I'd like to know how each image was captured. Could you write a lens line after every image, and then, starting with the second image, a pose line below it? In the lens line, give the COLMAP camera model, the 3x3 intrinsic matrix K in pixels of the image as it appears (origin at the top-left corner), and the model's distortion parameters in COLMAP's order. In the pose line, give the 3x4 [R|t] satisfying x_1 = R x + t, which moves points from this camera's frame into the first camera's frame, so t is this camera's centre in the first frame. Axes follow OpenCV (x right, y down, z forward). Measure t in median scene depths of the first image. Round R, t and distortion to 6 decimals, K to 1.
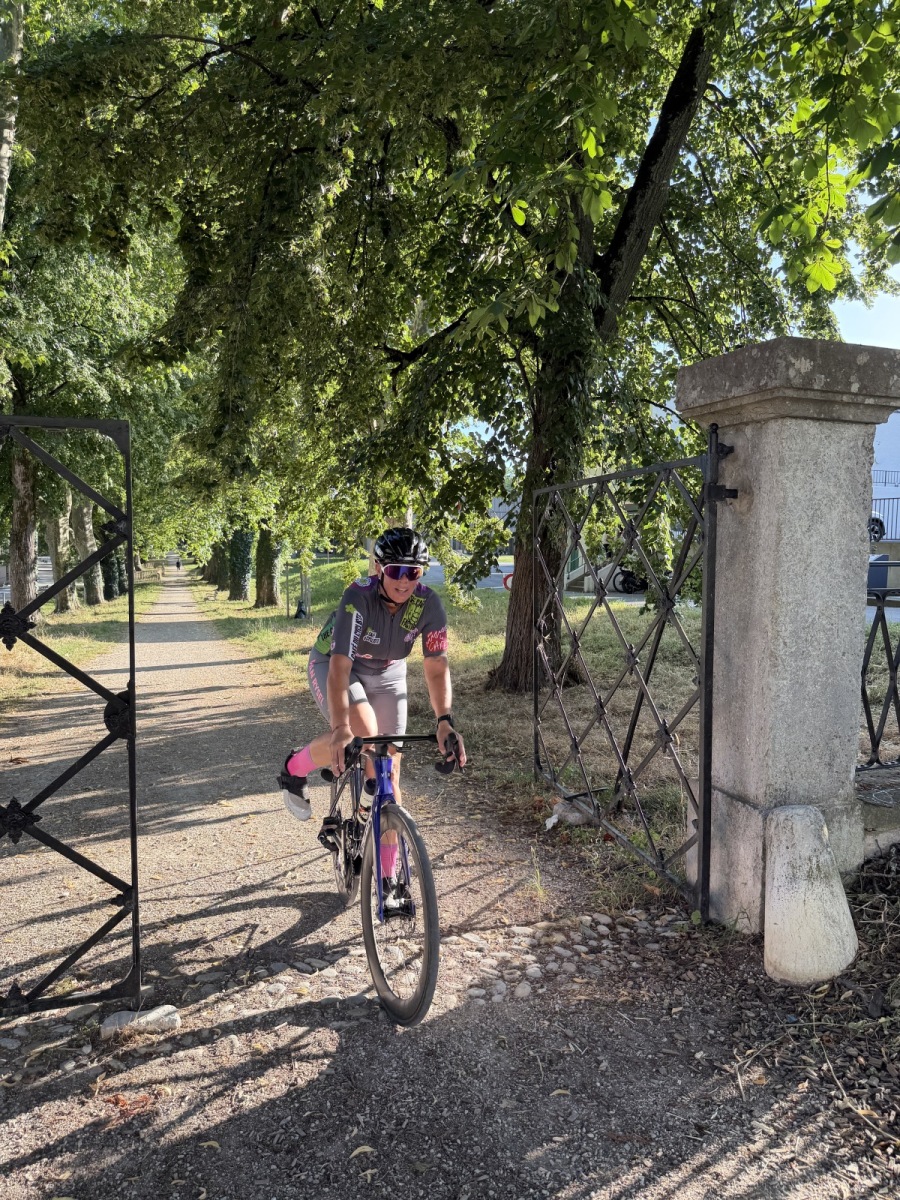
lens RADIAL K [[843.5, 0, 446.3], [0, 843.5, 595.6], [0, 0, 1]] dist [0.043838, -0.046893]
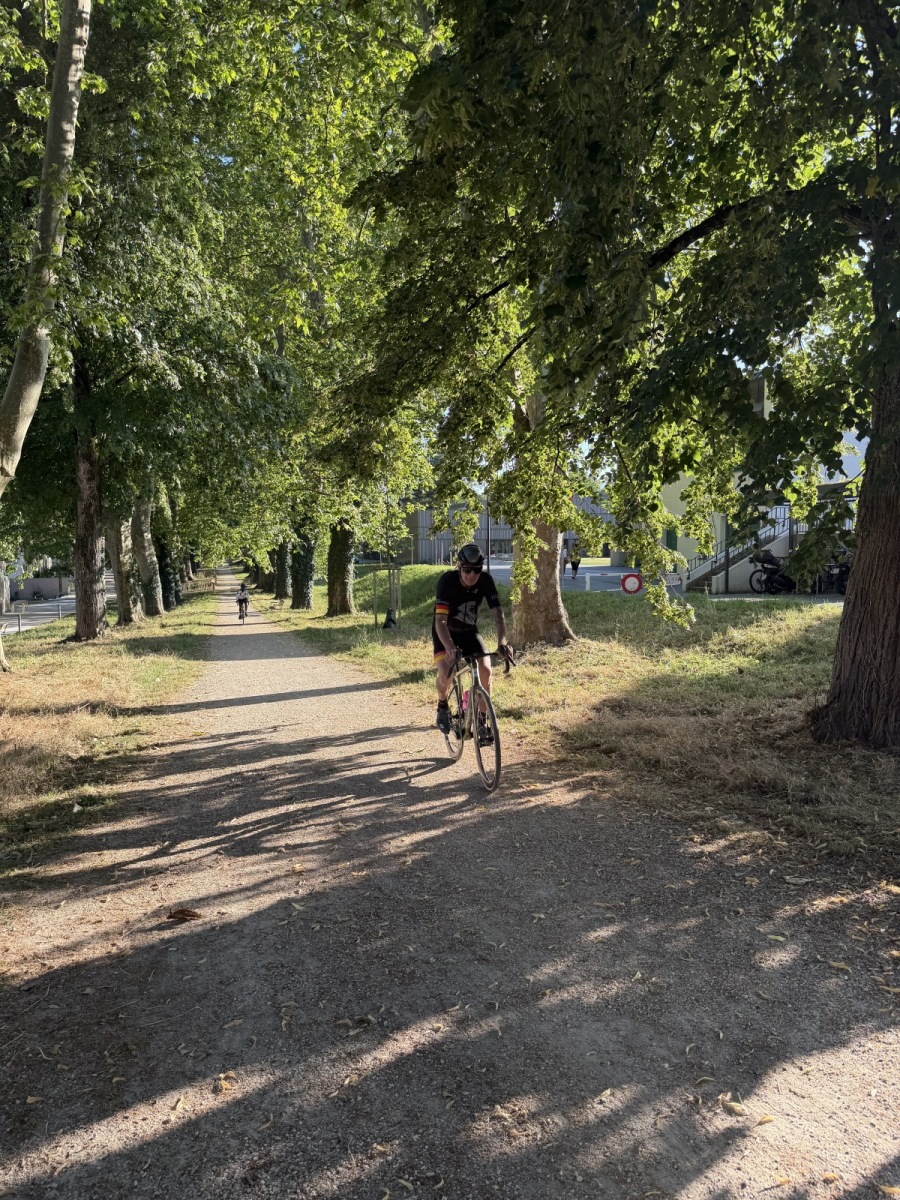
lens RADIAL K [[838.0, 0, 450.0], [0, 838.0, 600.0], [0, 0, 1]] dist [0.055695, -0.060449]
pose [[0.999020, -0.016349, -0.041120, -0.068569], [0.016330, 0.999866, -0.000811, -0.001304], [0.041128, 0.000138, 0.999154, 0.103441]]
